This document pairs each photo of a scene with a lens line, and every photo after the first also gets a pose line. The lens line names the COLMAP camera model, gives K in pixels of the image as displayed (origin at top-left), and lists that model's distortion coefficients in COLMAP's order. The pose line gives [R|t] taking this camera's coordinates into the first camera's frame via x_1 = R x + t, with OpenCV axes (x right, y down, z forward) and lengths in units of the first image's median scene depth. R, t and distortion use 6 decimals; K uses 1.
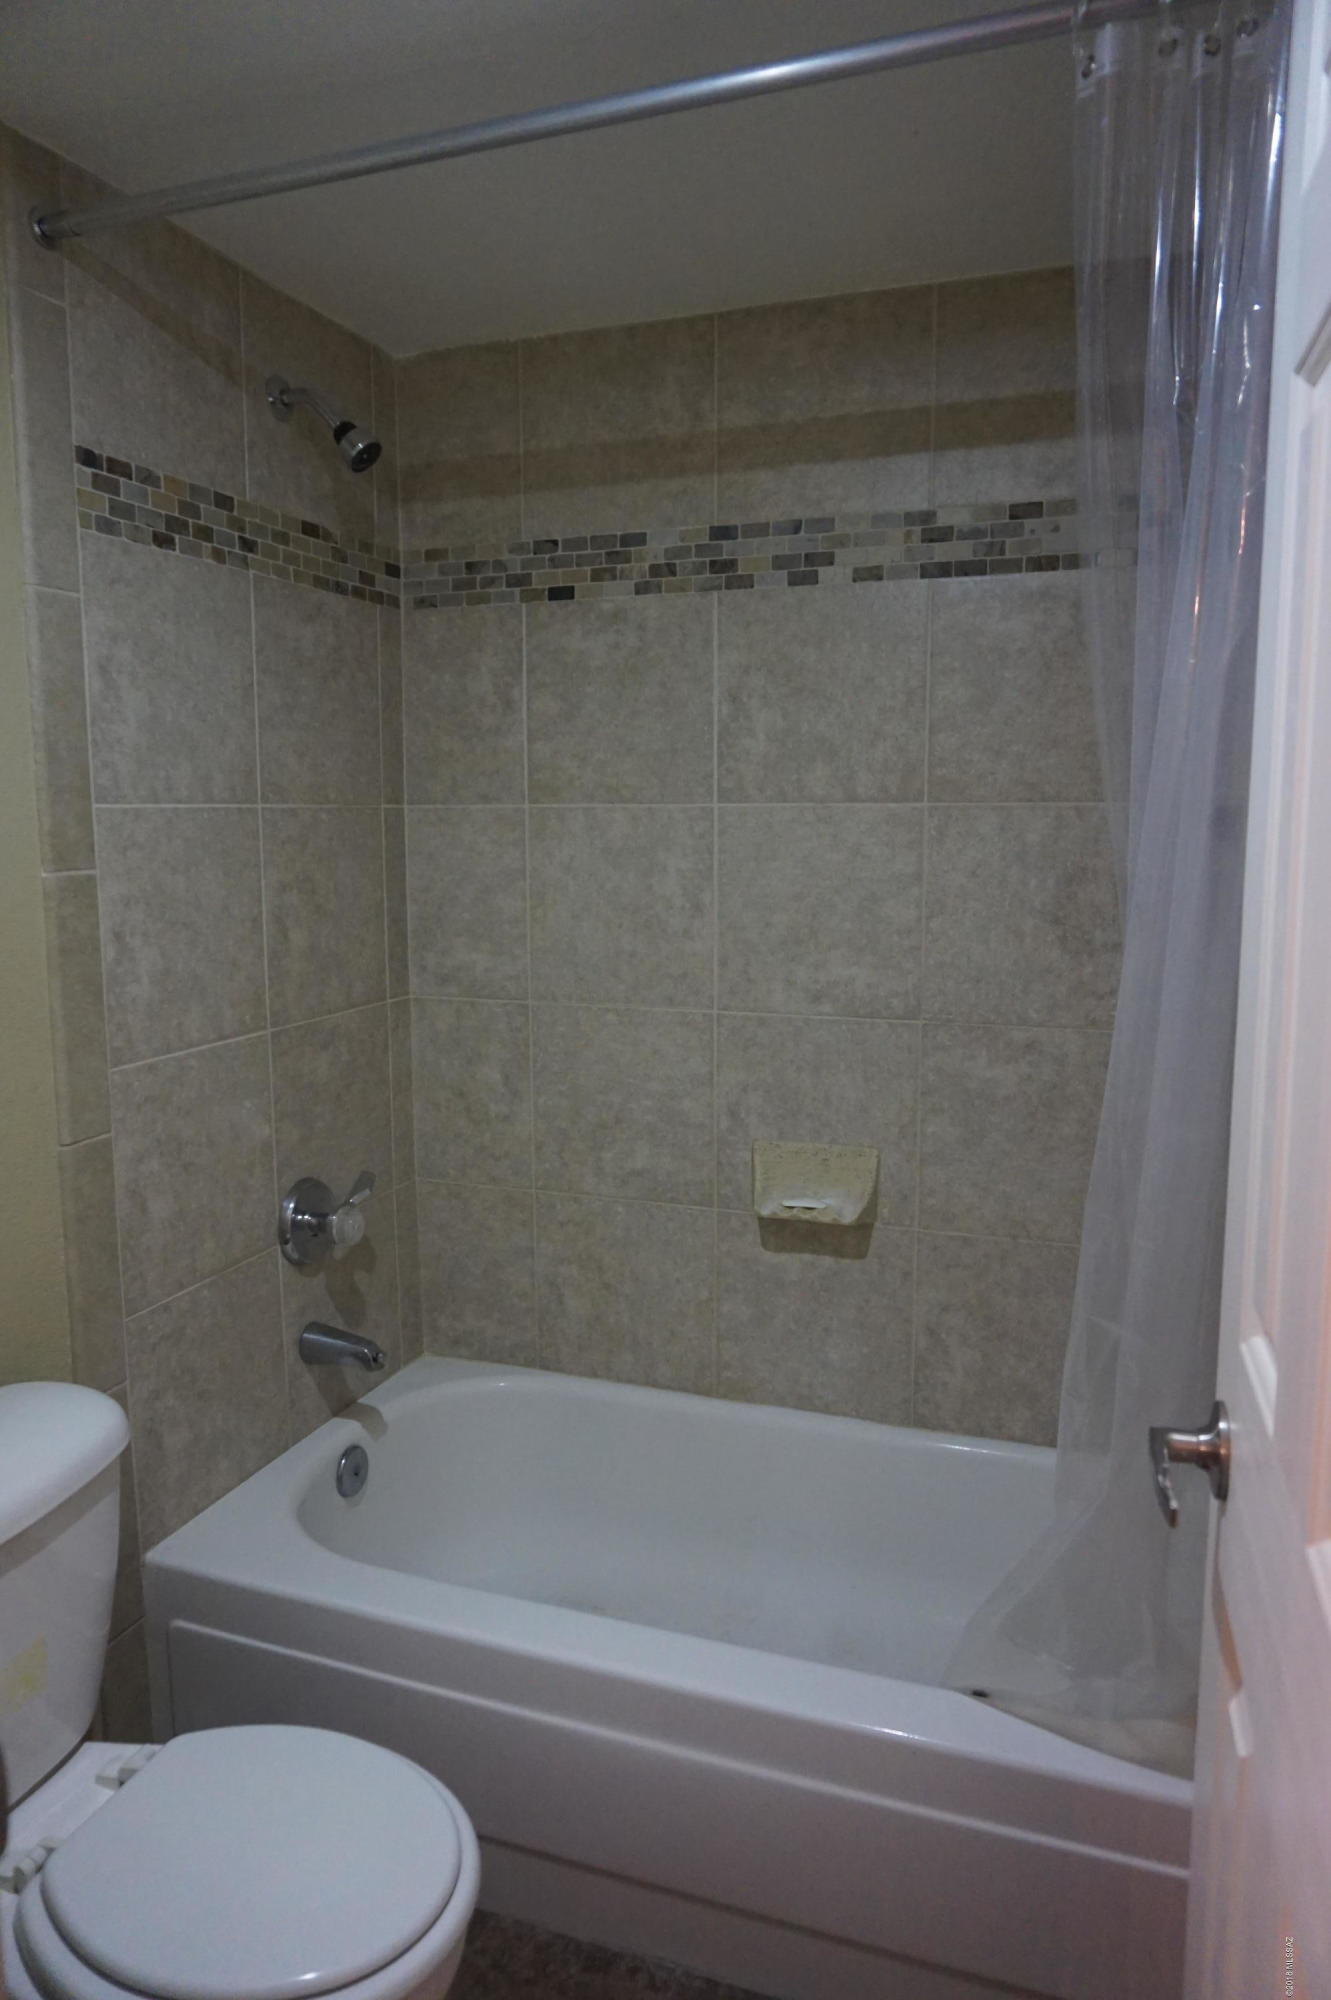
lens RADIAL K [[1355.8, 0, 665.6], [0, 1355.8, 1002.8], [0, 0, 1]] dist [-0.039799, 0.029993]
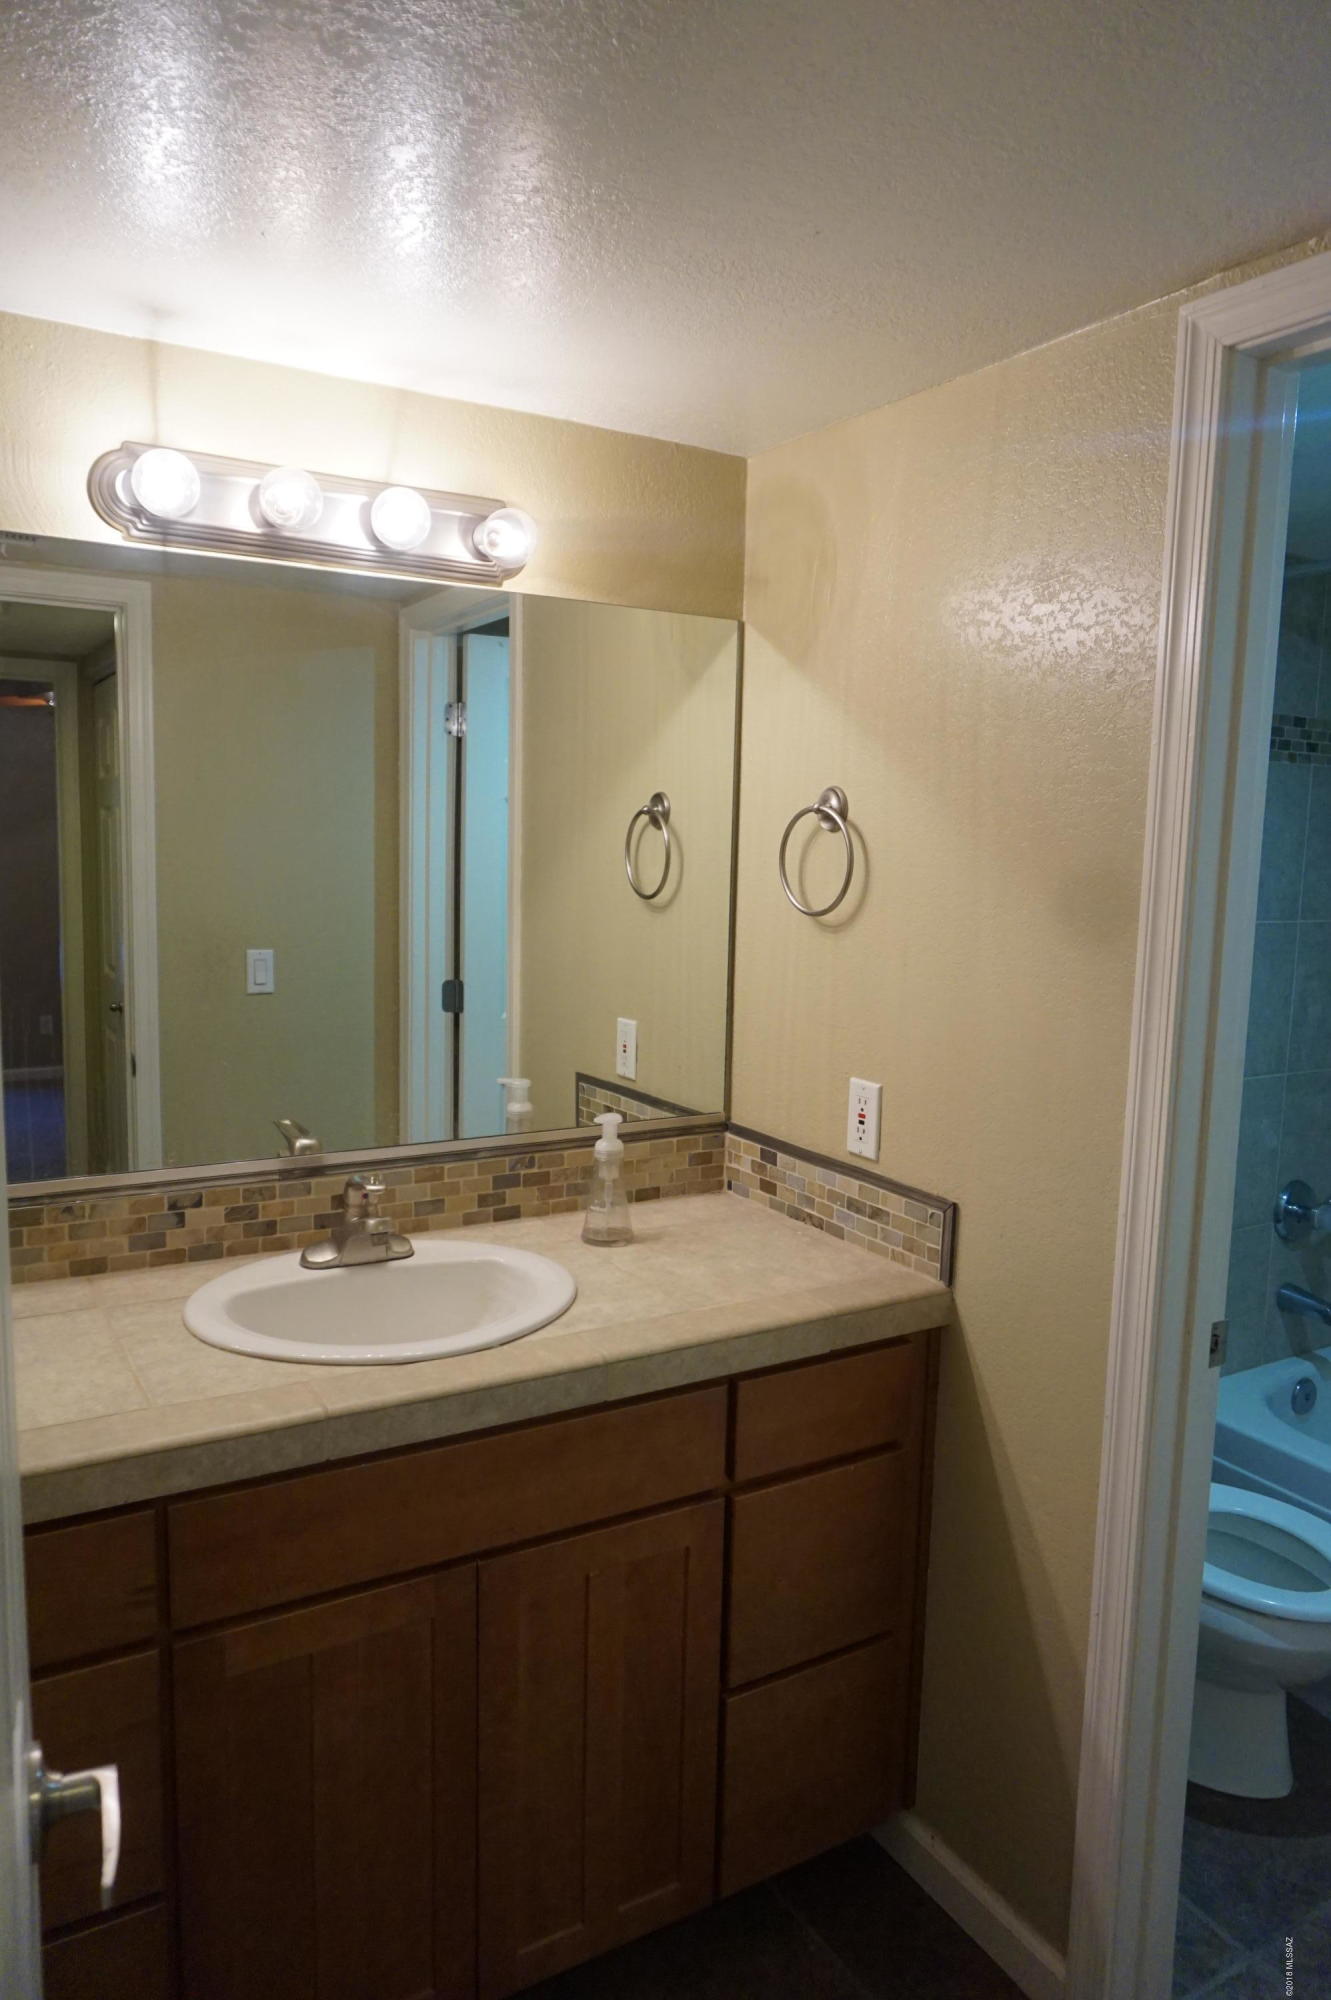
lens RADIAL K [[1355.8, 0, 671.2], [0, 1355.8, 1004.0], [0, 0, 1]] dist [-0.039799, 0.029993]
pose [[0.783122, 0.099995, -0.613776, 0.067955], [-0.115636, 0.993189, 0.014268, 0.001832], [0.611022, 0.059801, 0.789352, -0.532032]]
